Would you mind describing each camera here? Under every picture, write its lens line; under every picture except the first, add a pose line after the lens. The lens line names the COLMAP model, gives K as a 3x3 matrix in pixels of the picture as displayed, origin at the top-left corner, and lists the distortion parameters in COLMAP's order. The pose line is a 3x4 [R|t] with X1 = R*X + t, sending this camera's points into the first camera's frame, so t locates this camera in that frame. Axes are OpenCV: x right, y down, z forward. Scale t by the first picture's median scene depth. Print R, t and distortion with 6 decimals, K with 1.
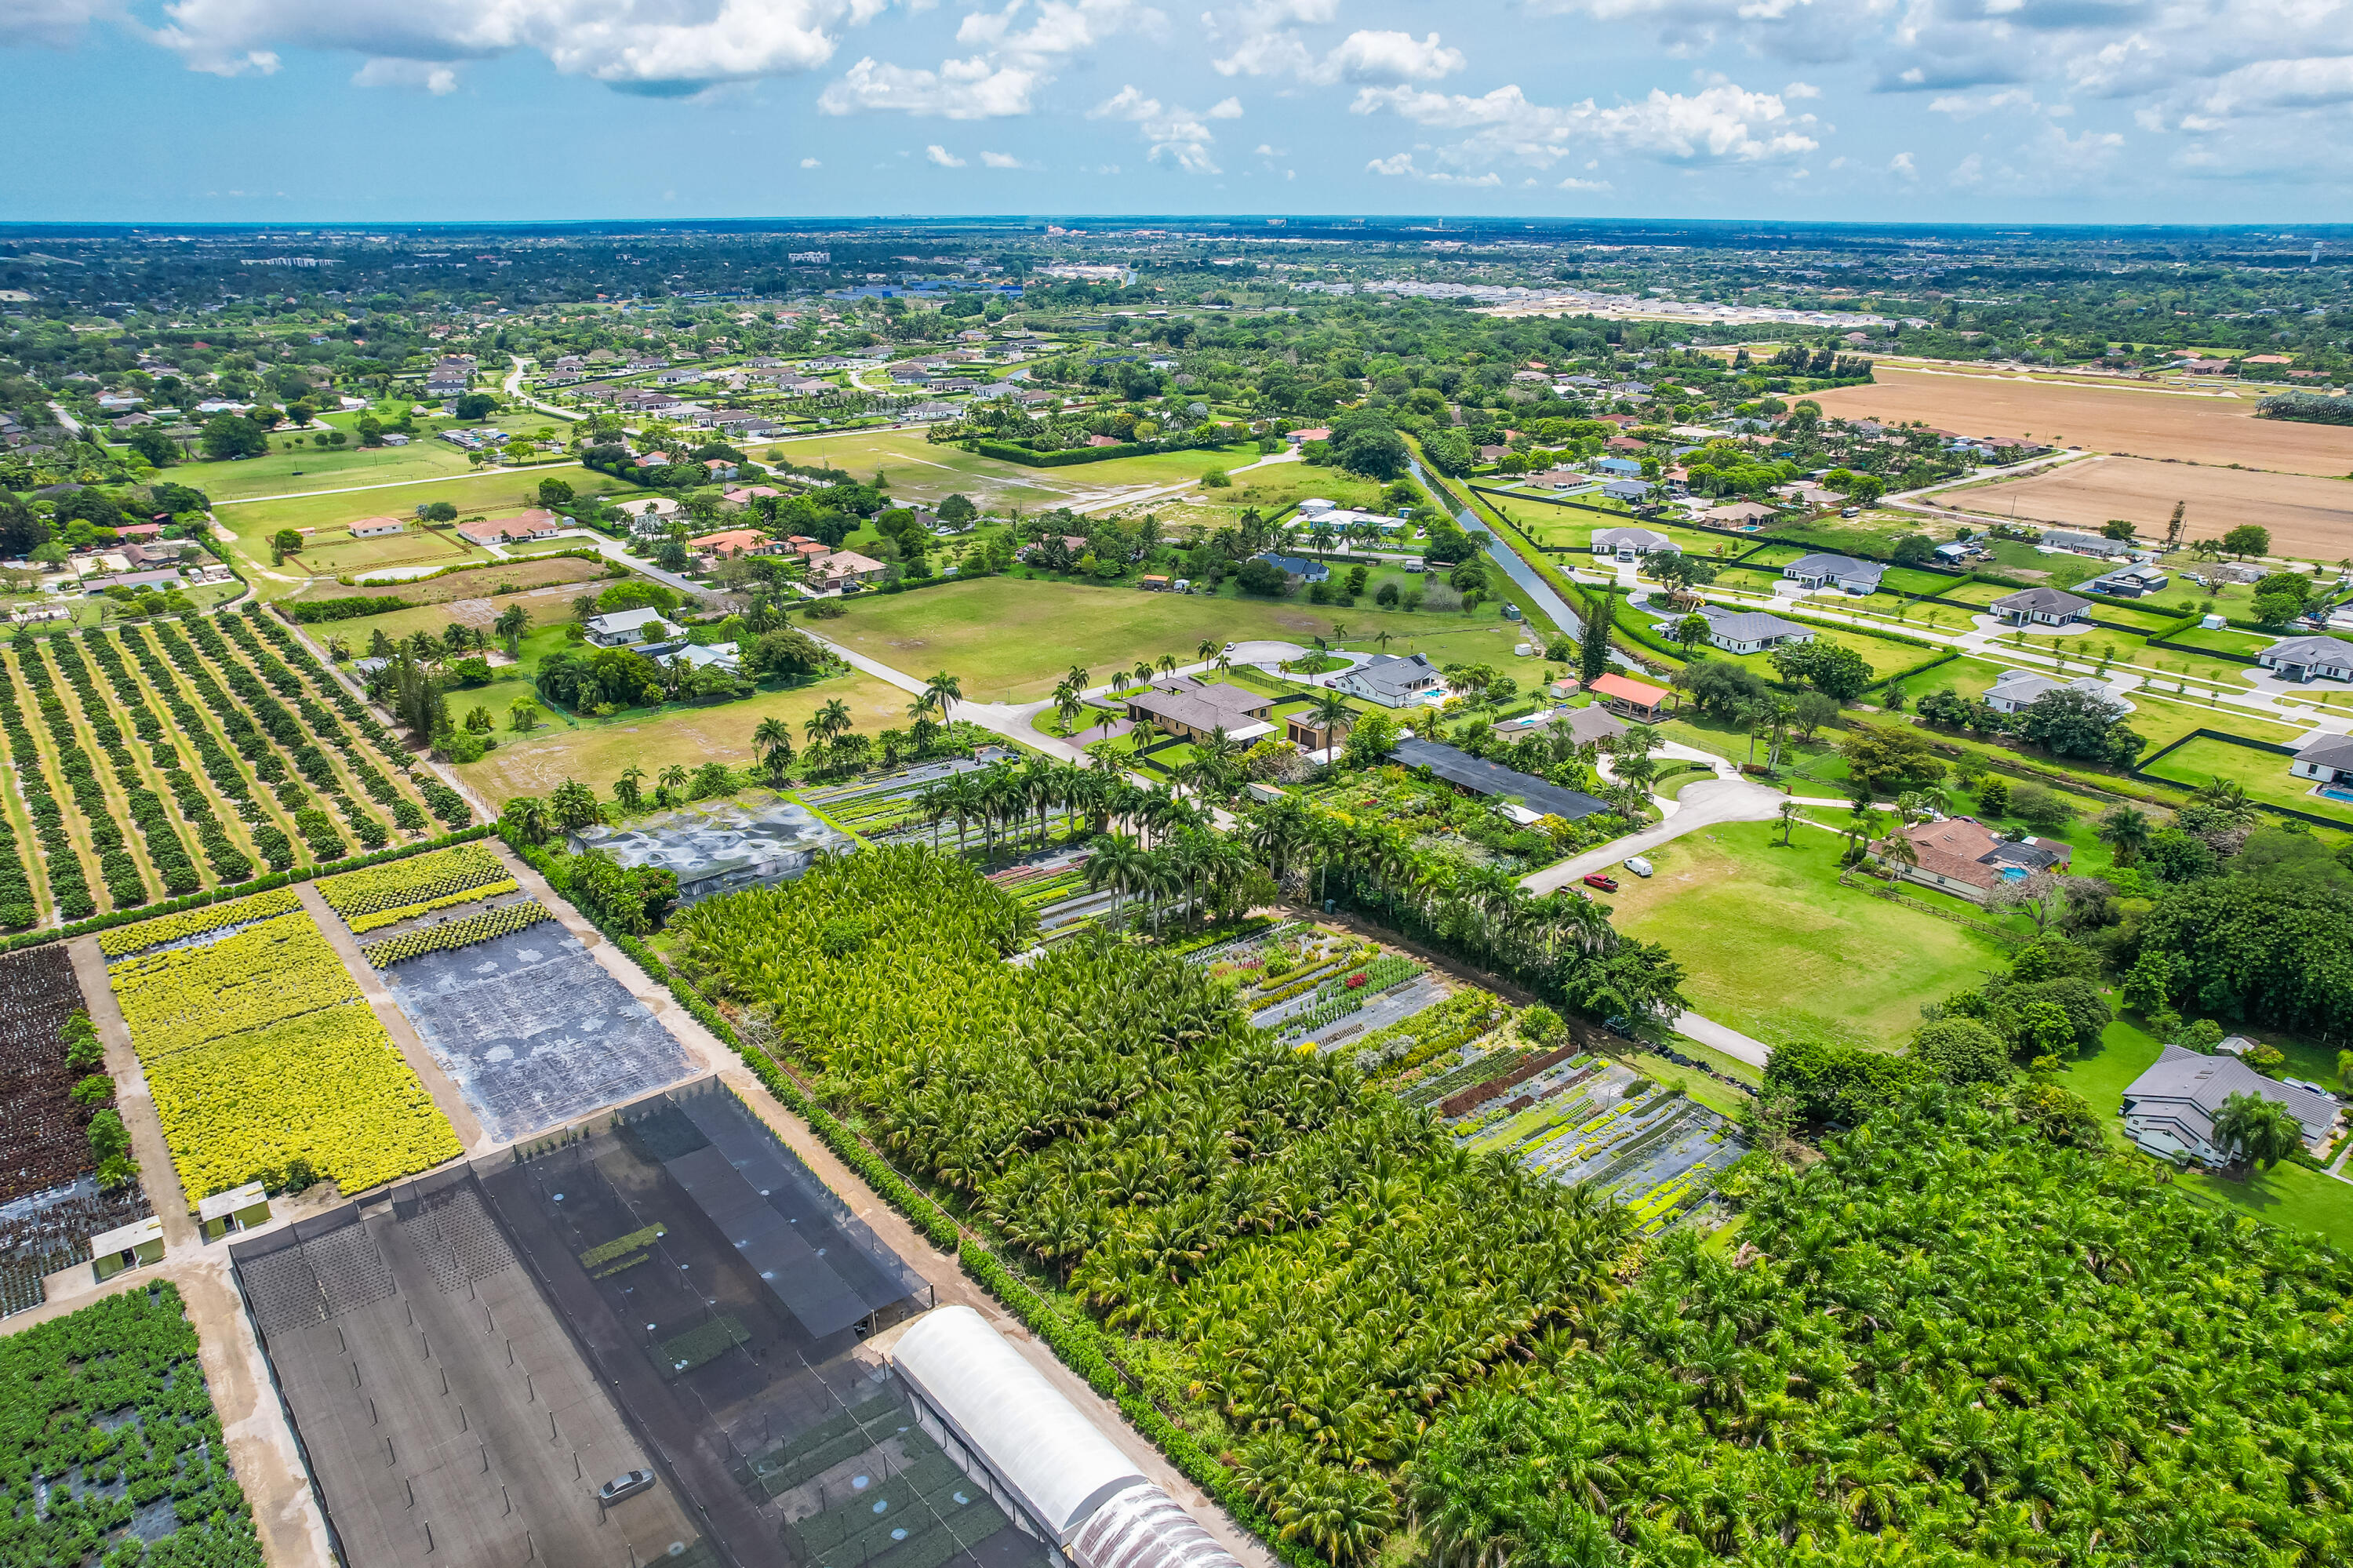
lens RADIAL K [[1539.4, 0, 1172.1], [0, 1539.4, 783.6], [0, 0, 1]] dist [-0.081928, 0.078124]
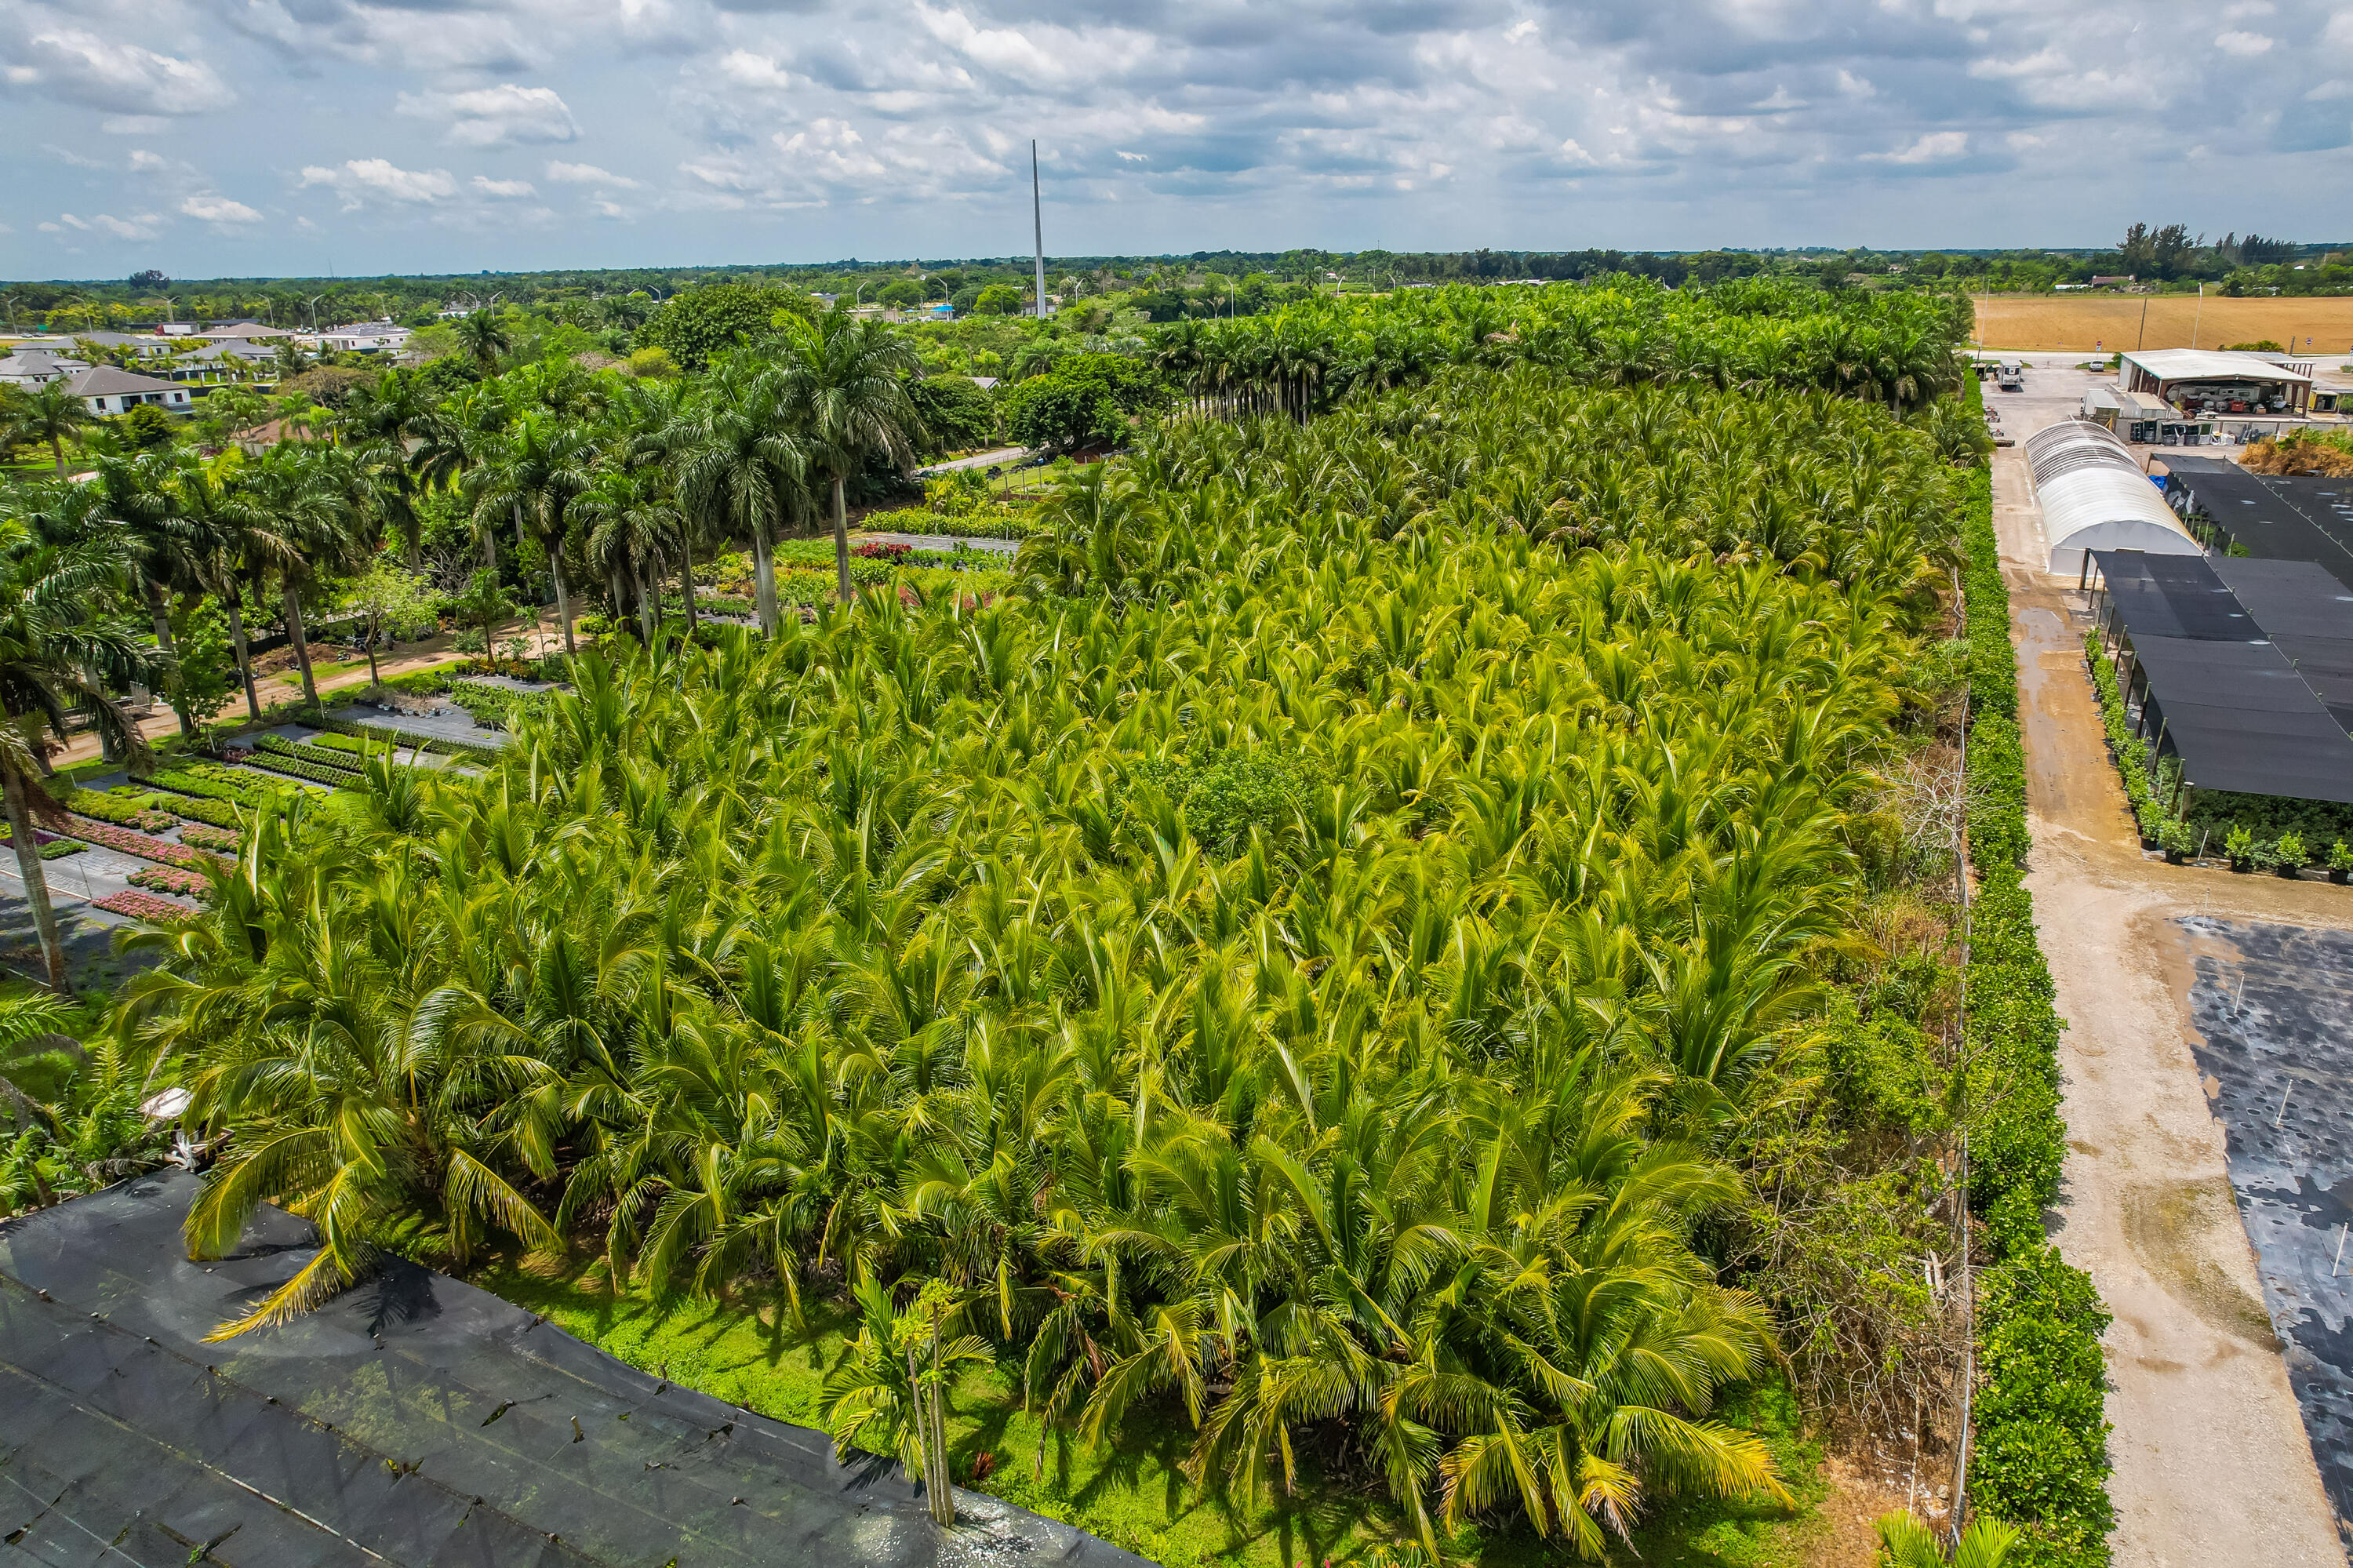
lens RADIAL K [[1546.2, 0, 1211.9], [0, 1546.2, 702.8], [0, 0, 1]] dist [-0.068415, 0.080789]
pose [[-0.425632, -0.247168, 0.870486, -0.239235], [0.335188, 0.850480, 0.405381, -0.003470], [-0.840528, 0.464319, -0.279144, 0.627199]]
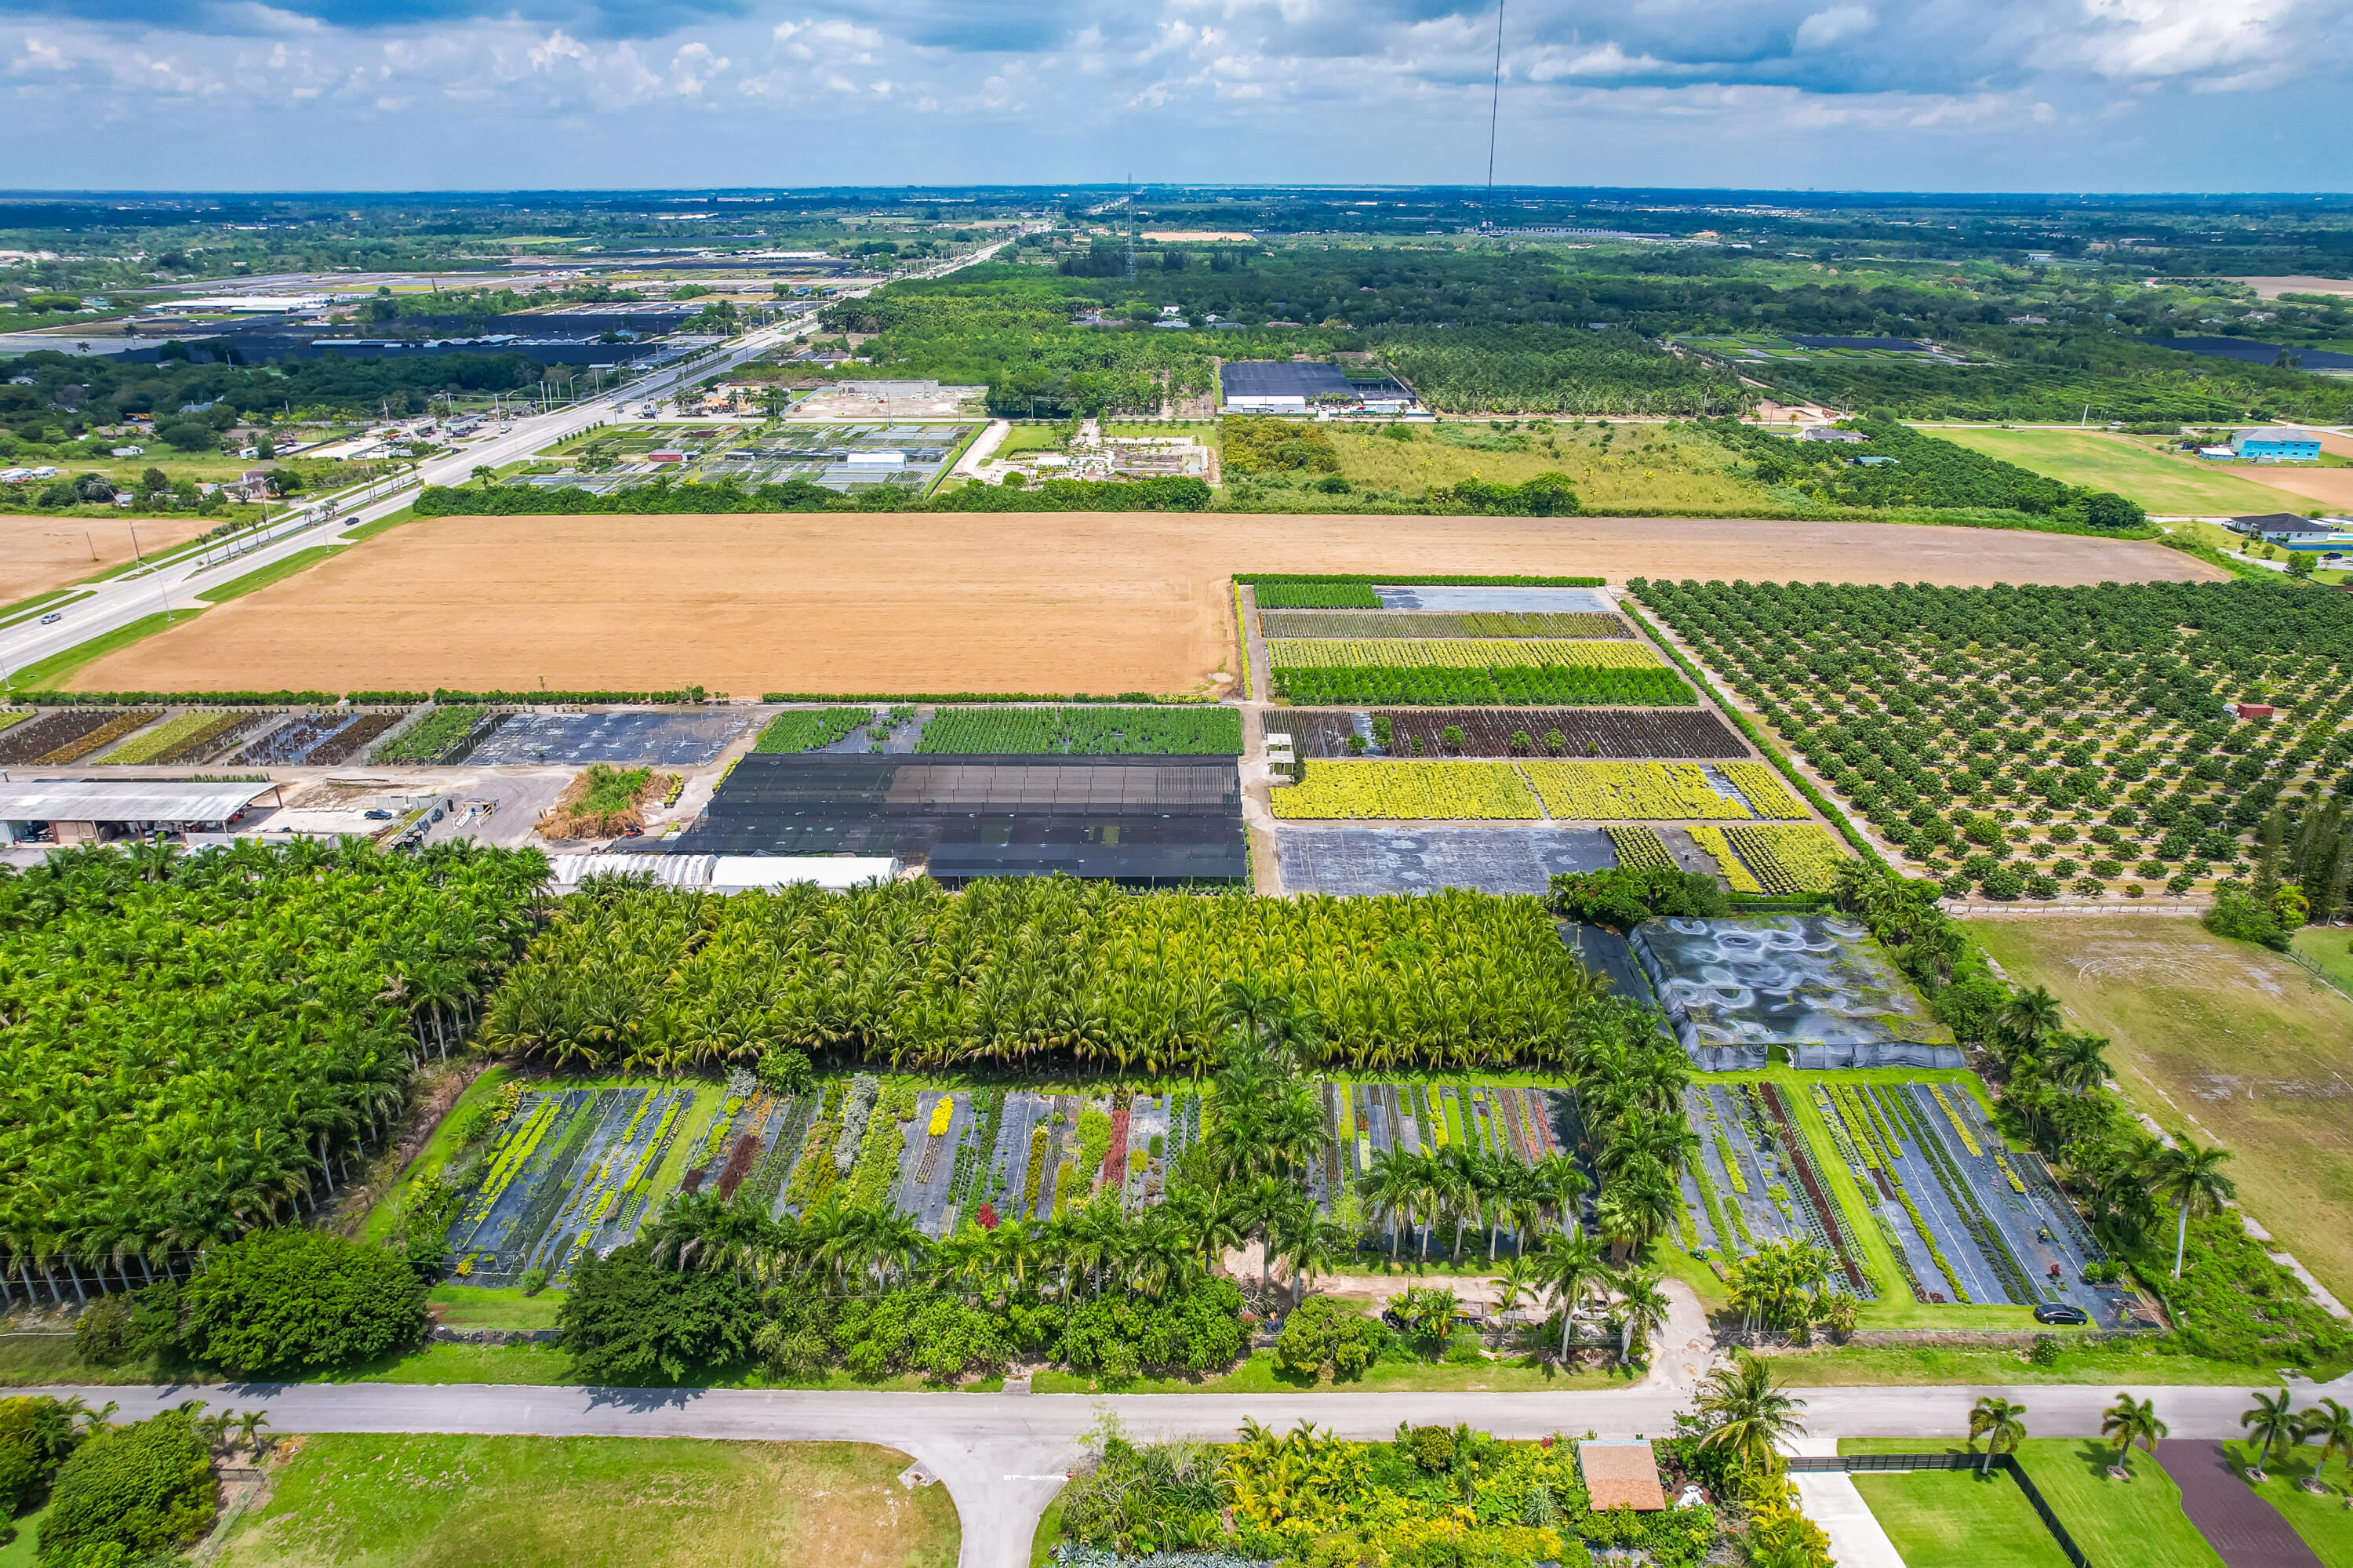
lens RADIAL K [[1540.6, 0, 1191.1], [0, 1540.6, 785.7], [0, 0, 1]] dist [-0.076944, 0.078929]
pose [[-0.635865, 0.285648, -0.716995, 0.316259], [-0.277096, 0.782560, 0.557510, -0.287679], [0.720343, 0.553177, -0.418450, 0.740488]]
